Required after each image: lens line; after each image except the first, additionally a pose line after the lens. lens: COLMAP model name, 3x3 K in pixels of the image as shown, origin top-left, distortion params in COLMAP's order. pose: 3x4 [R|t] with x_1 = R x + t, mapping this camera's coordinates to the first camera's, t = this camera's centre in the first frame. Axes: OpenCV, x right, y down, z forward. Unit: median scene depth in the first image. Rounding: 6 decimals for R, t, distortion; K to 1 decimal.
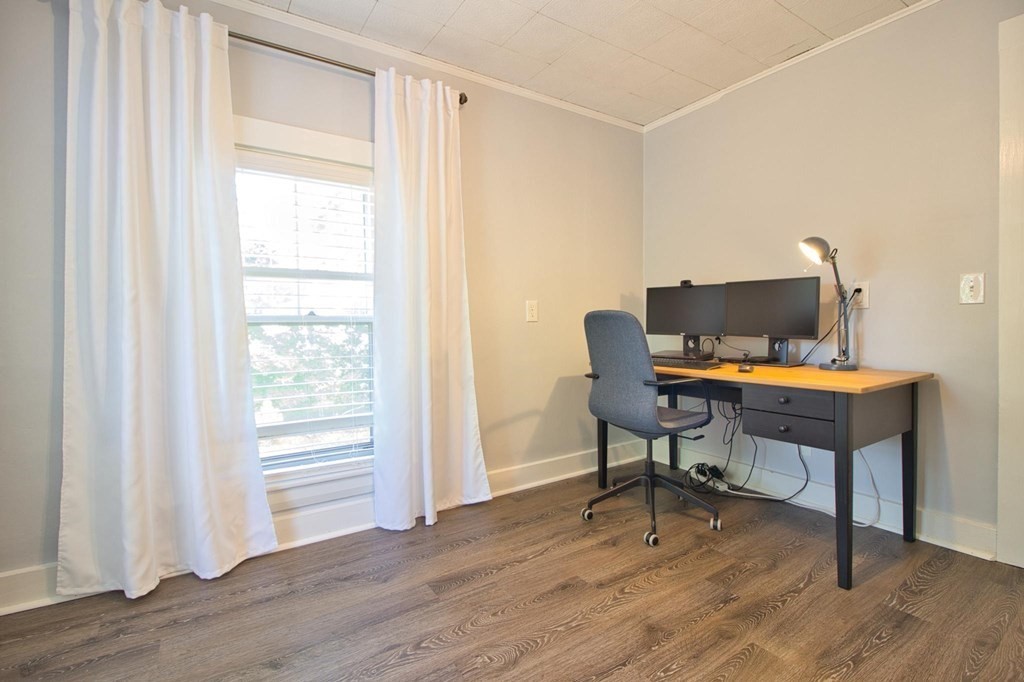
lens RADIAL K [[480.3, 0, 513.7], [0, 480.3, 335.7], [0, 0, 1]] dist [0.010524, -0.016132]
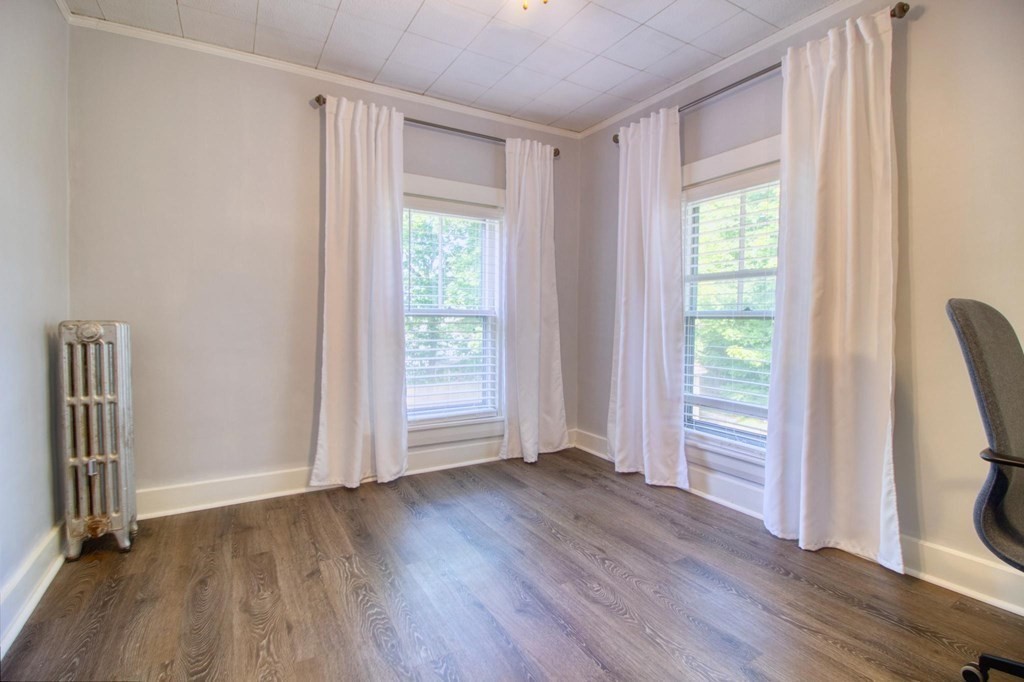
lens RADIAL K [[480.3, 0, 513.7], [0, 480.3, 335.7], [0, 0, 1]] dist [0.010524, -0.016132]
pose [[-0.056010, 0.049488, -0.997203, 0.798022], [-0.030479, 0.998221, 0.051251, -0.026975], [0.997965, 0.033264, -0.054402, 0.568372]]
